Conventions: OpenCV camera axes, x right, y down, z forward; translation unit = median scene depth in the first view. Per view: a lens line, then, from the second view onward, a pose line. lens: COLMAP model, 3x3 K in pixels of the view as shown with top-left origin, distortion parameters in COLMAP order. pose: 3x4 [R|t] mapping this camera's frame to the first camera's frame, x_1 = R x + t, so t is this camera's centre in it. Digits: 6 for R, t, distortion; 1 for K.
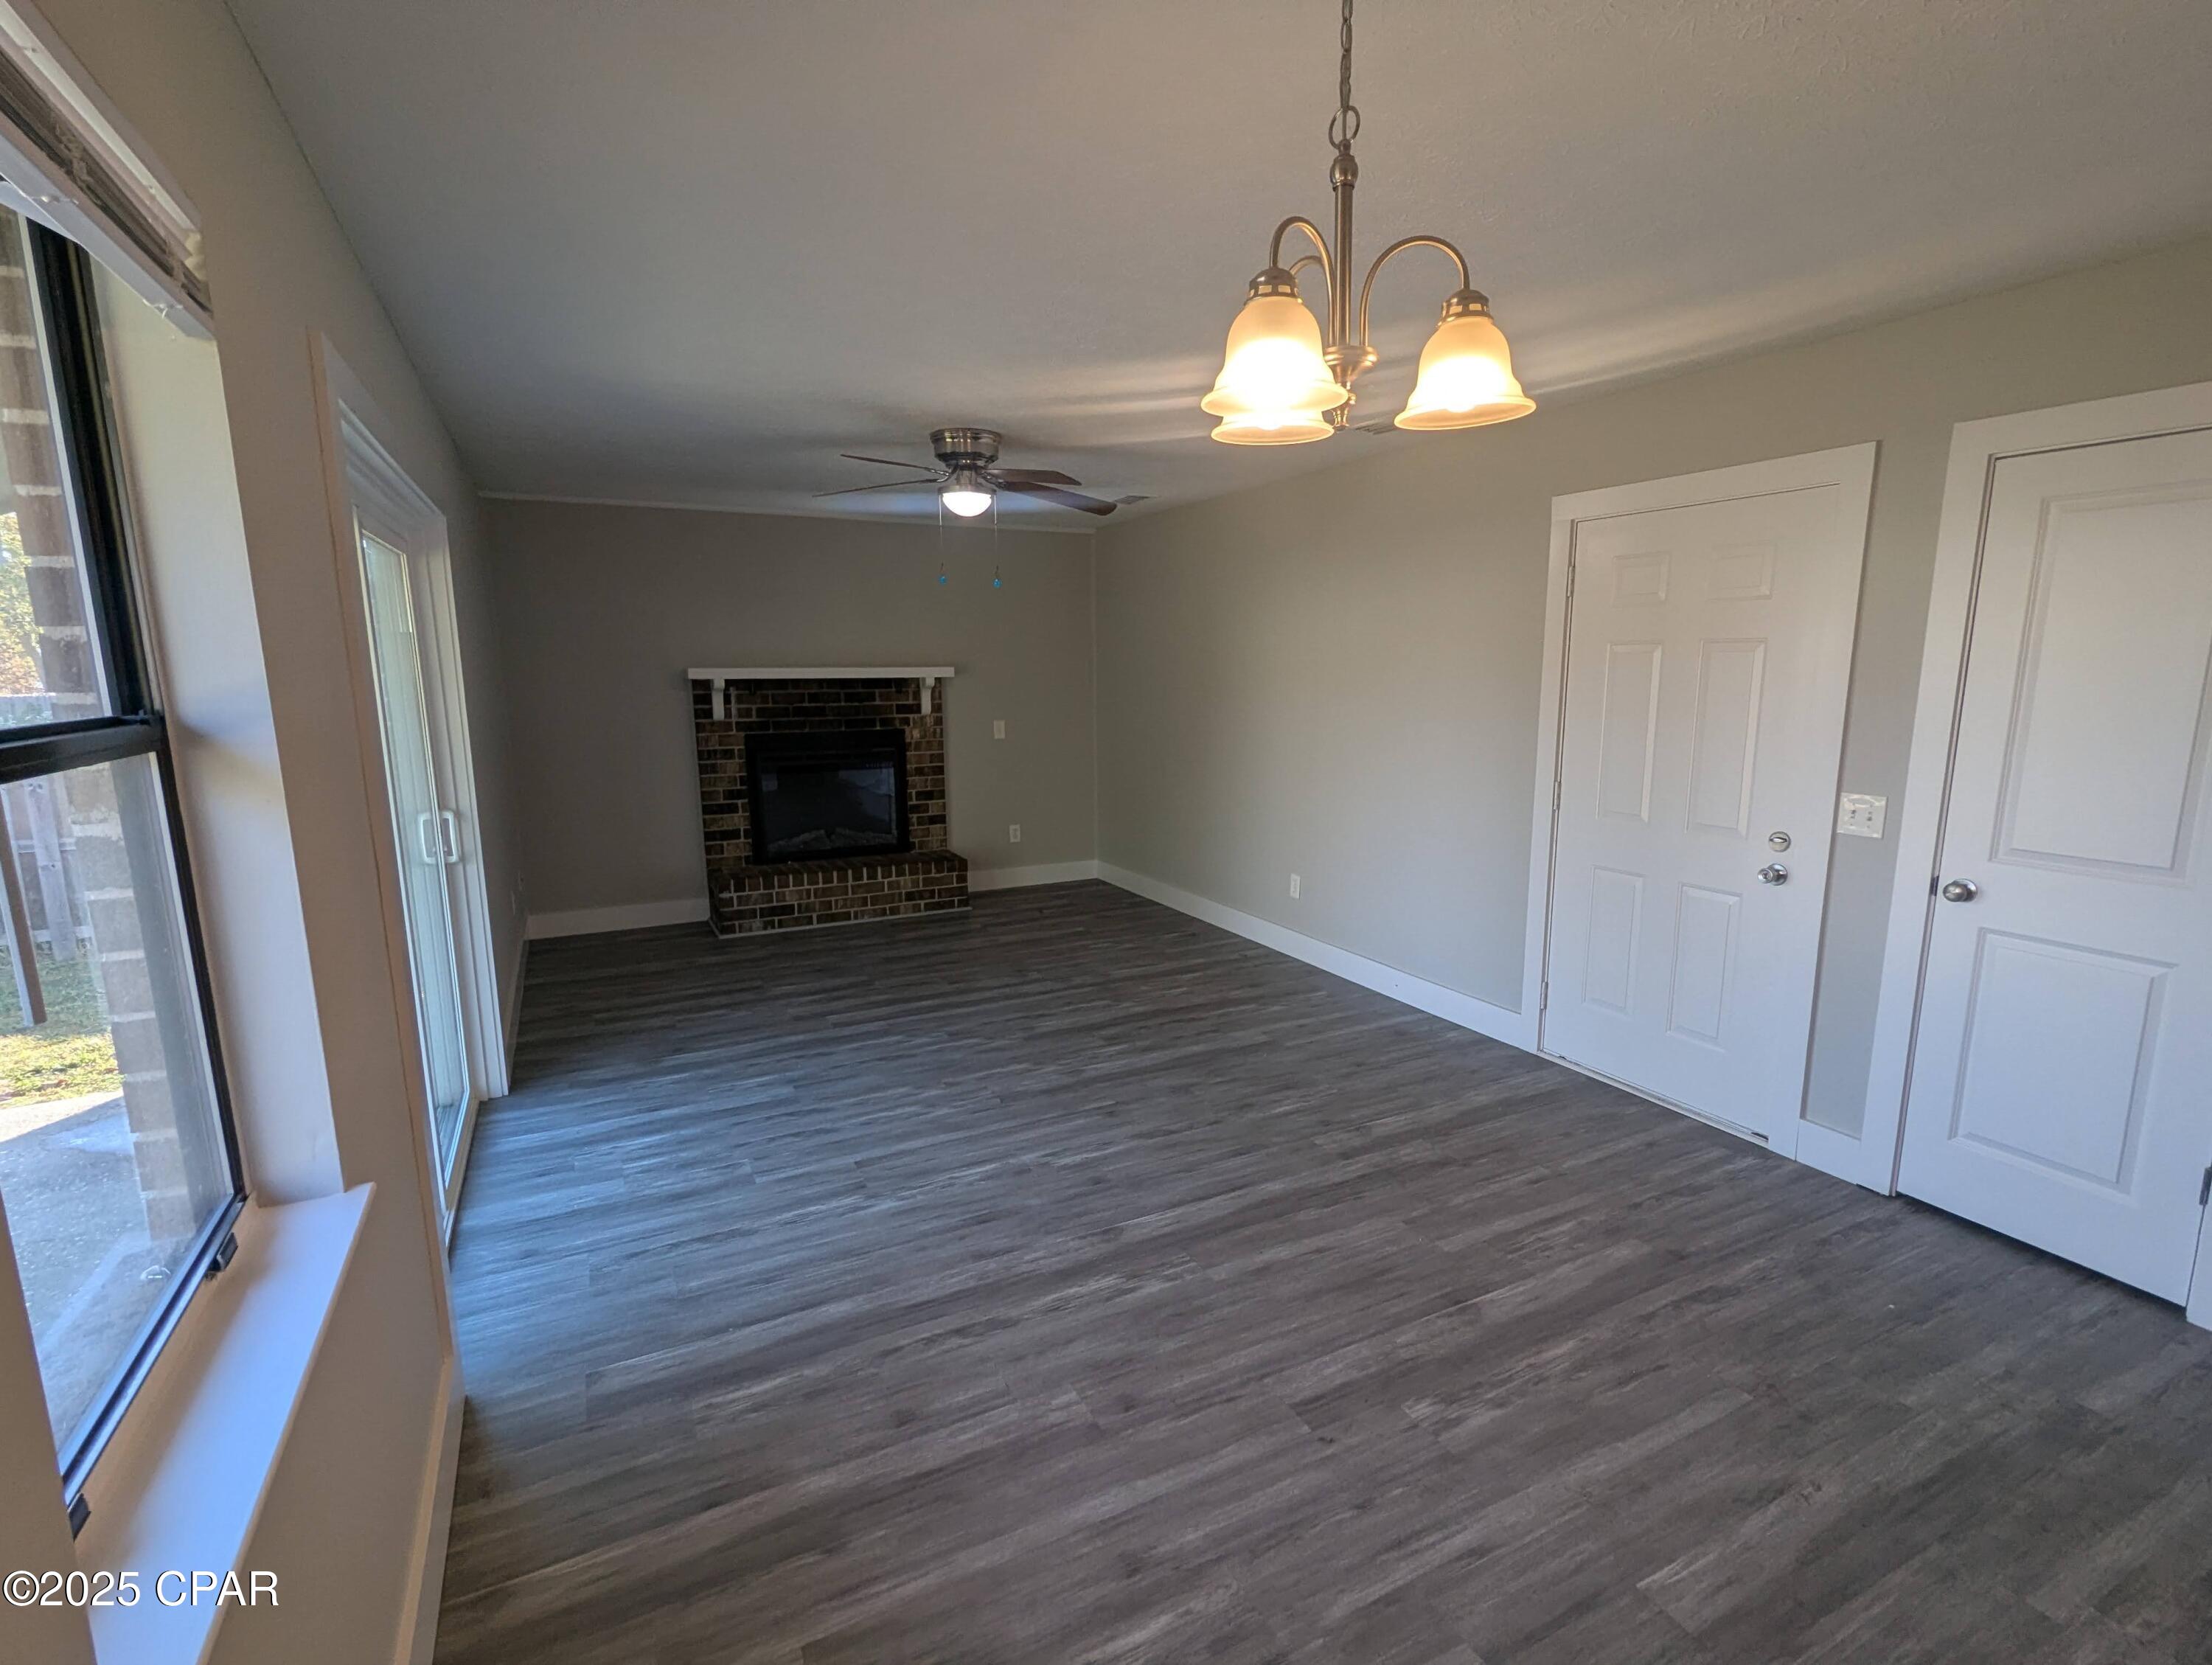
lens RADIAL K [[1051.3, 0, 1133.5], [0, 1051.3, 850.2], [0, 0, 1]] dist [0.003515, -0.000132]
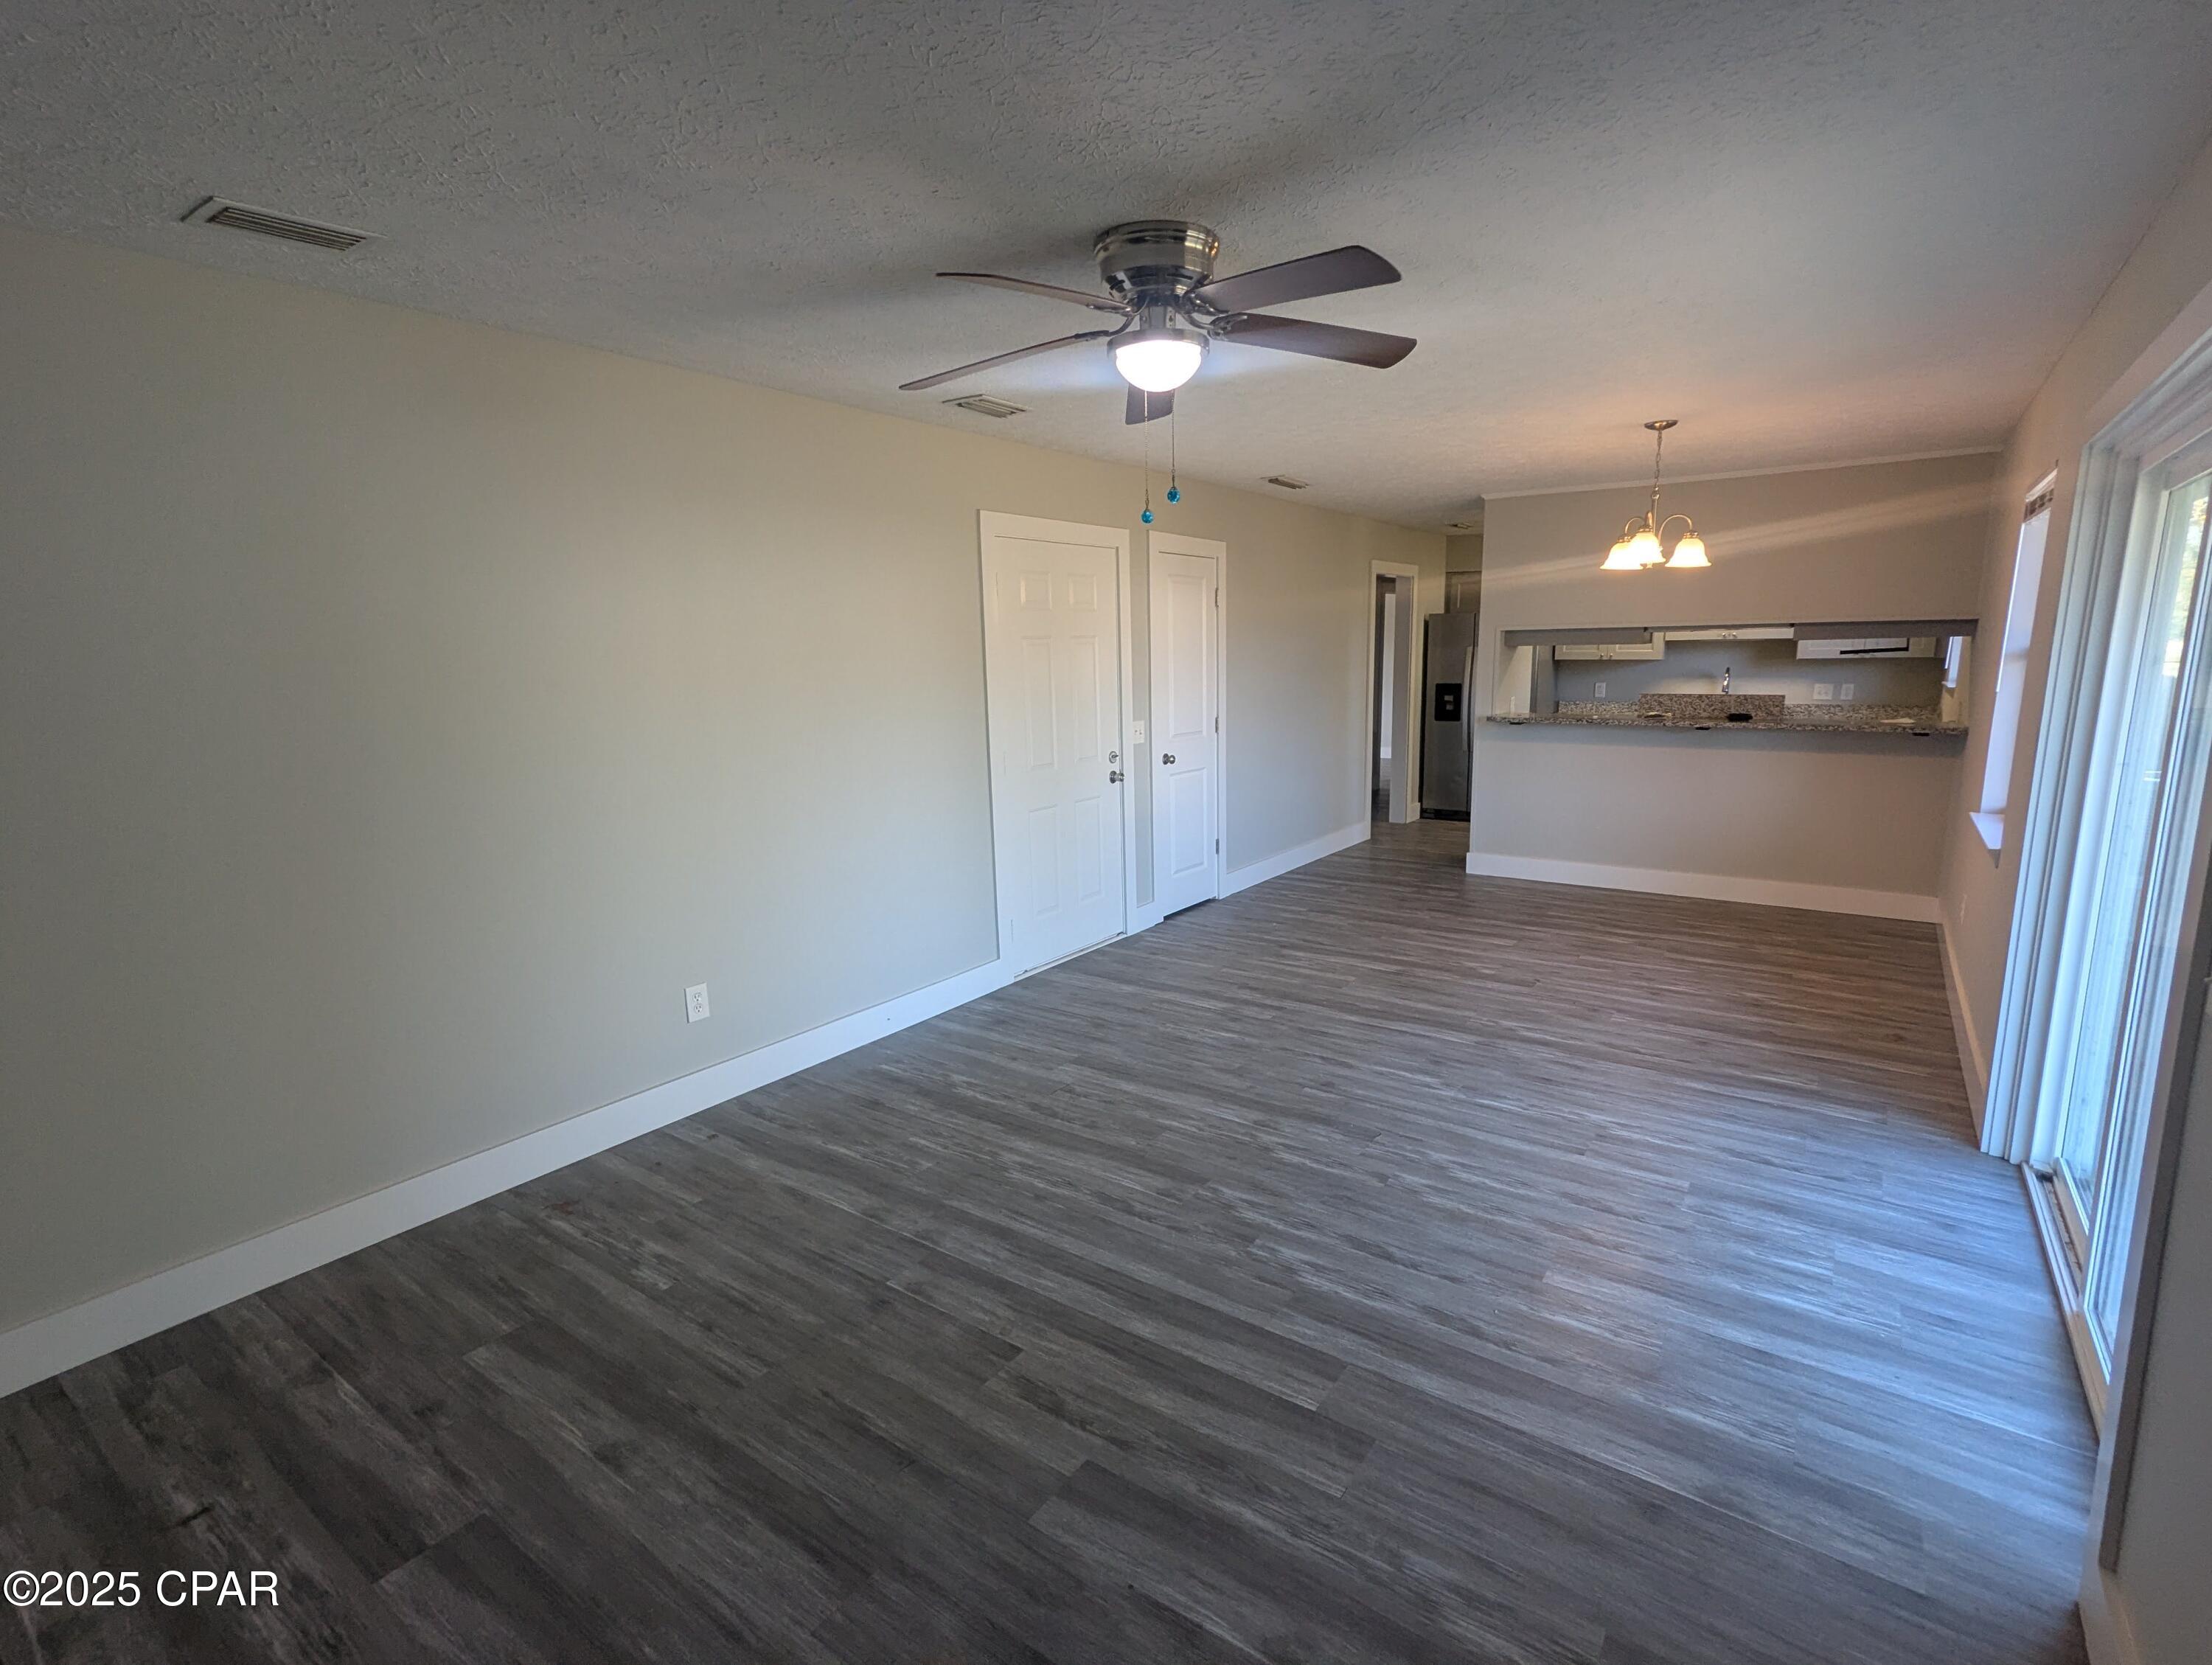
lens RADIAL K [[1051.3, 0, 1133.5], [0, 1051.3, 850.2], [0, 0, 1]] dist [0.003515, -0.000132]
pose [[-0.459062, -0.158922, 0.874074, -0.663754], [0.176461, 0.947956, 0.265031, -0.227721], [-0.870703, 0.275906, -0.407127, 1.267629]]
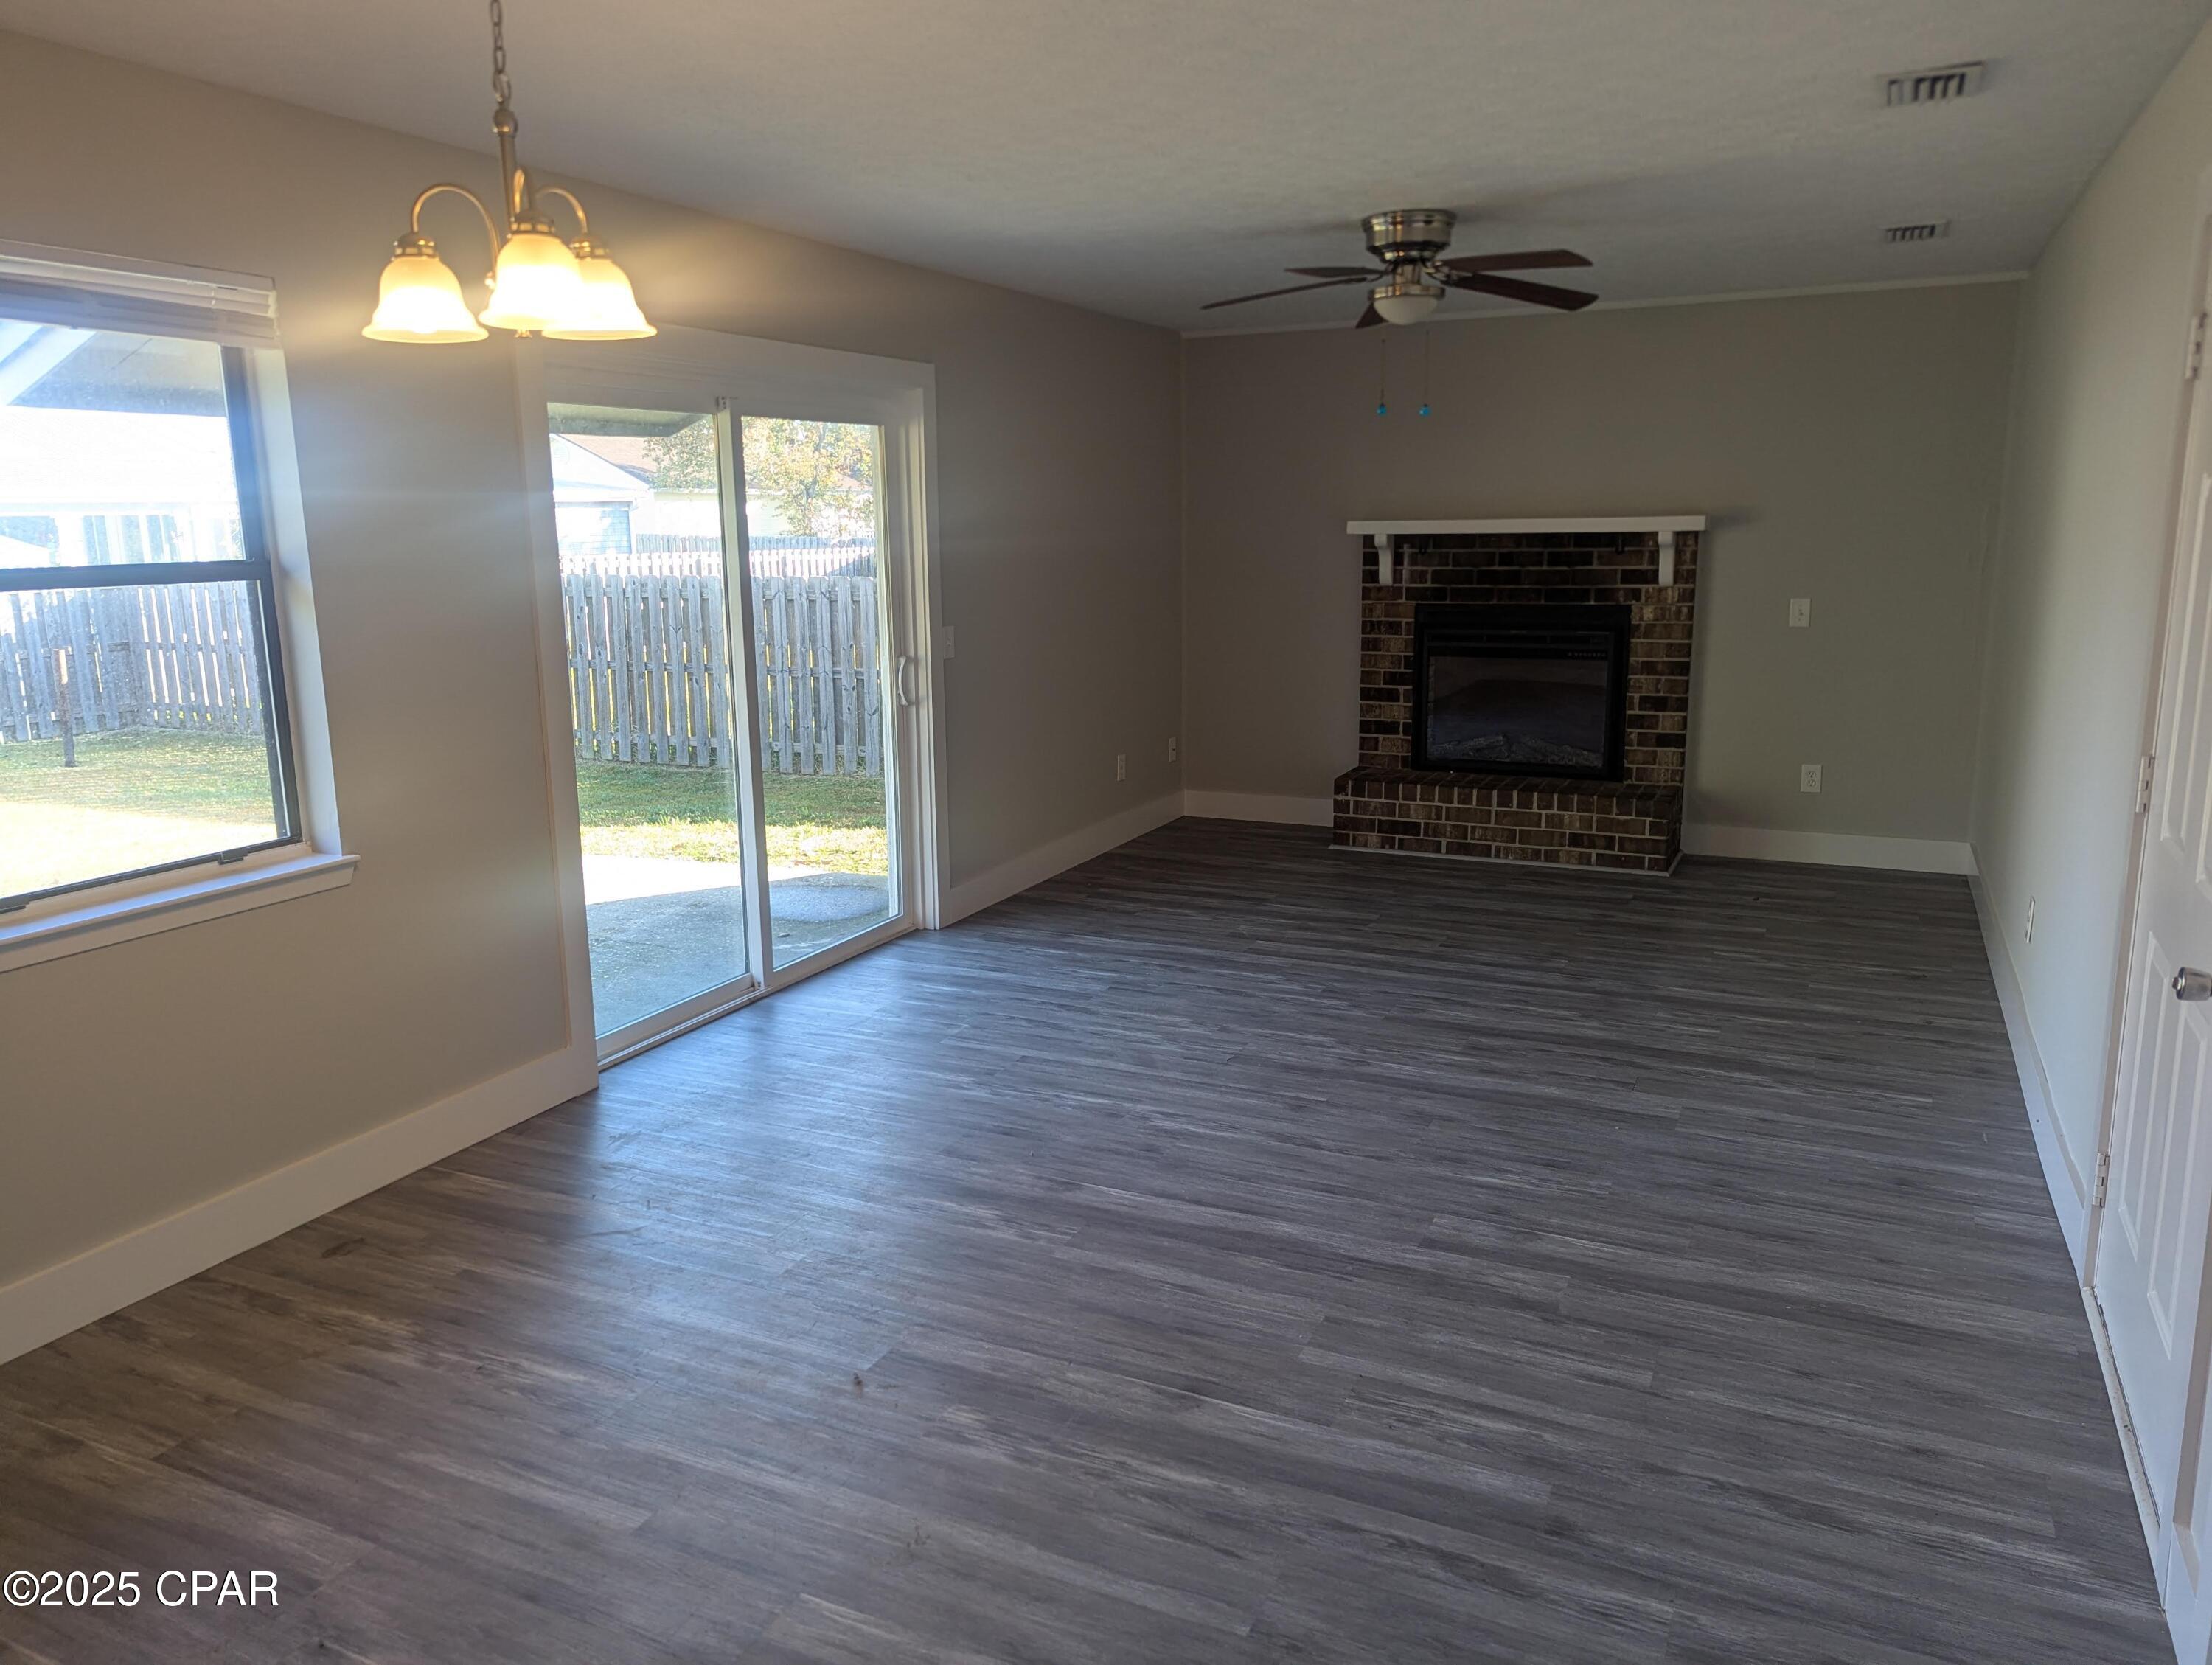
lens RADIAL K [[1554.9, 0, 1107.8], [0, 1554.9, 805.3], [0, 0, 1]] dist [0.092888, -0.110326]
pose [[0.598307, 0.143210, -0.788365, 0.639527], [-0.130167, 0.988200, 0.080725, -0.035600], [0.790623, 0.054321, 0.609888, 0.148833]]
